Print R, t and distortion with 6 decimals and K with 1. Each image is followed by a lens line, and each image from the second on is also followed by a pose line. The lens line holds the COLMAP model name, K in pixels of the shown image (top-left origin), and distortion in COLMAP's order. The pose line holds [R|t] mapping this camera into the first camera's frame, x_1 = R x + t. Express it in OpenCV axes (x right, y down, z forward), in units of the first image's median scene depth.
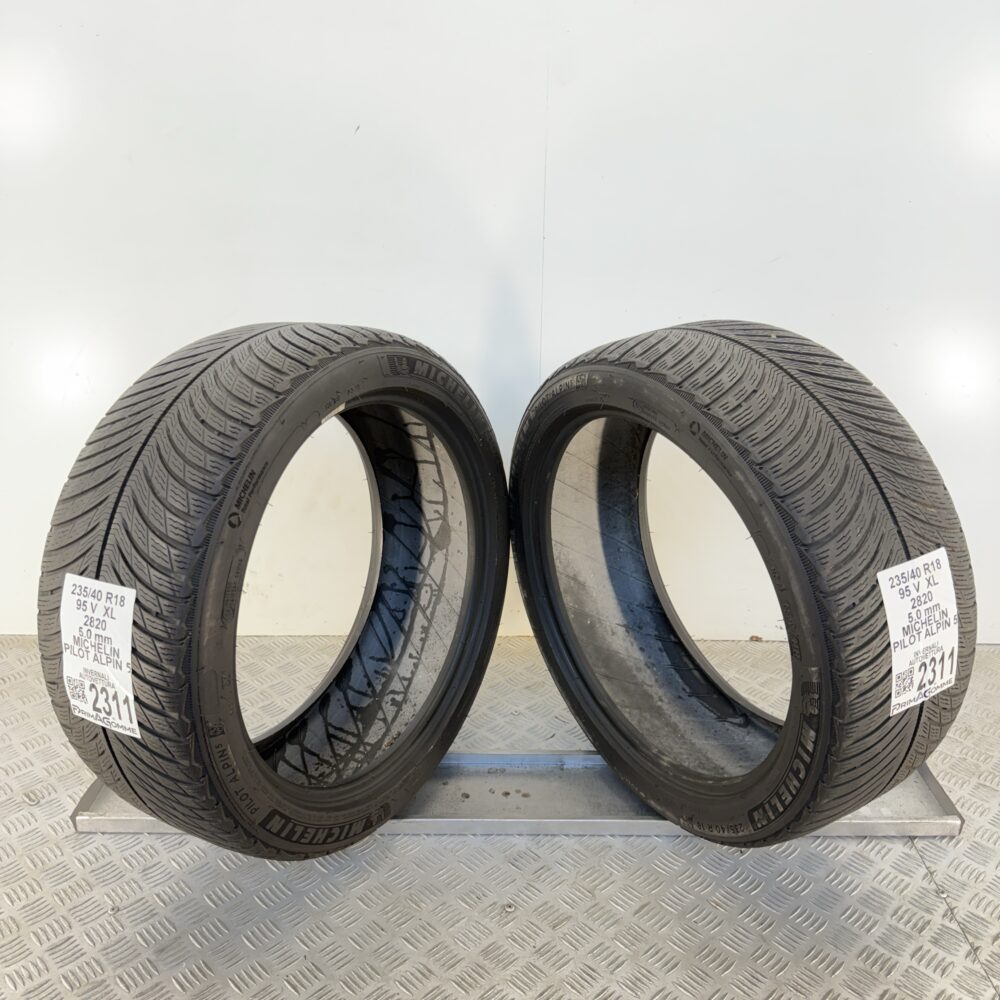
lens RADIAL K [[929.5, 0, 494.2], [0, 929.5, 508.1], [0, 0, 1]] dist [0.080641, 0.000000]
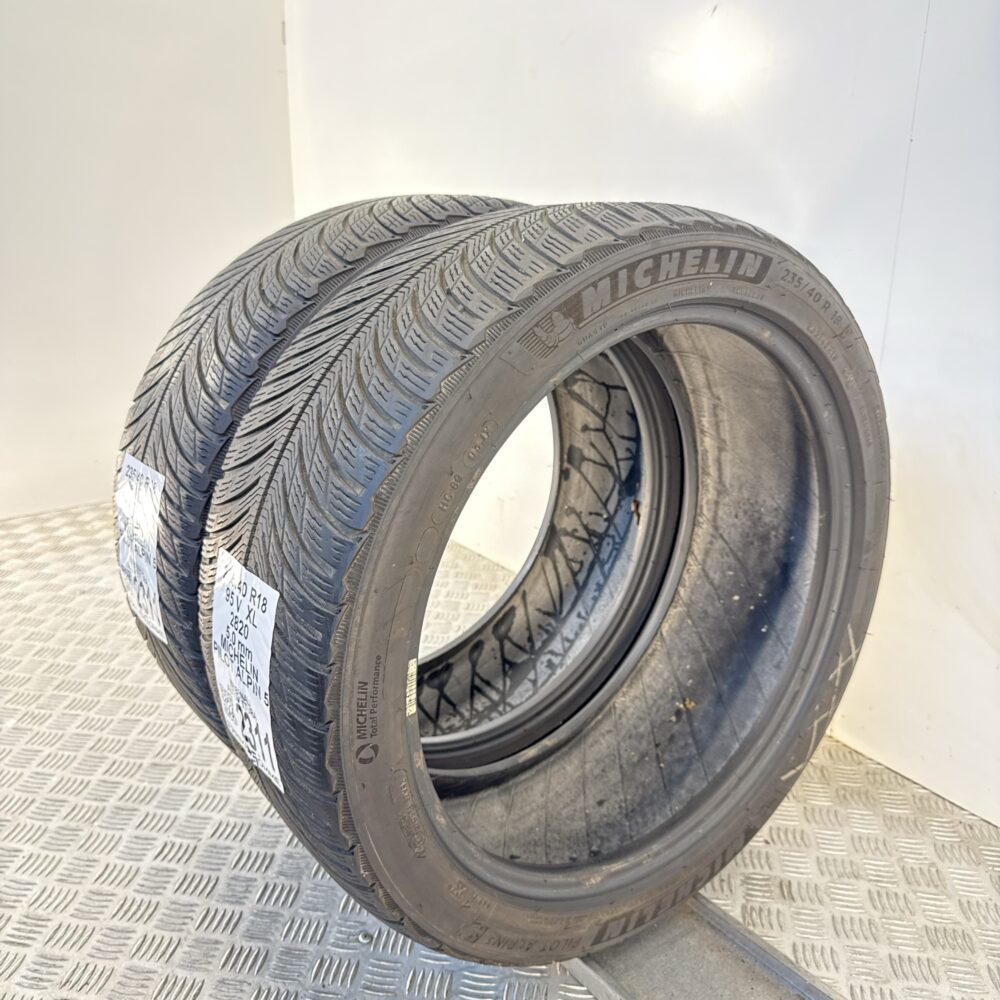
lens RADIAL K [[929.5, 0, 500.8], [0, 929.5, 519.9], [0, 0, 1]] dist [0.080641, 0.000000]
pose [[0.922679, 0.127339, -0.363934, 0.144297], [-0.107757, 0.991441, 0.073707, 0.017105], [0.370205, -0.028792, 0.928504, 0.184407]]
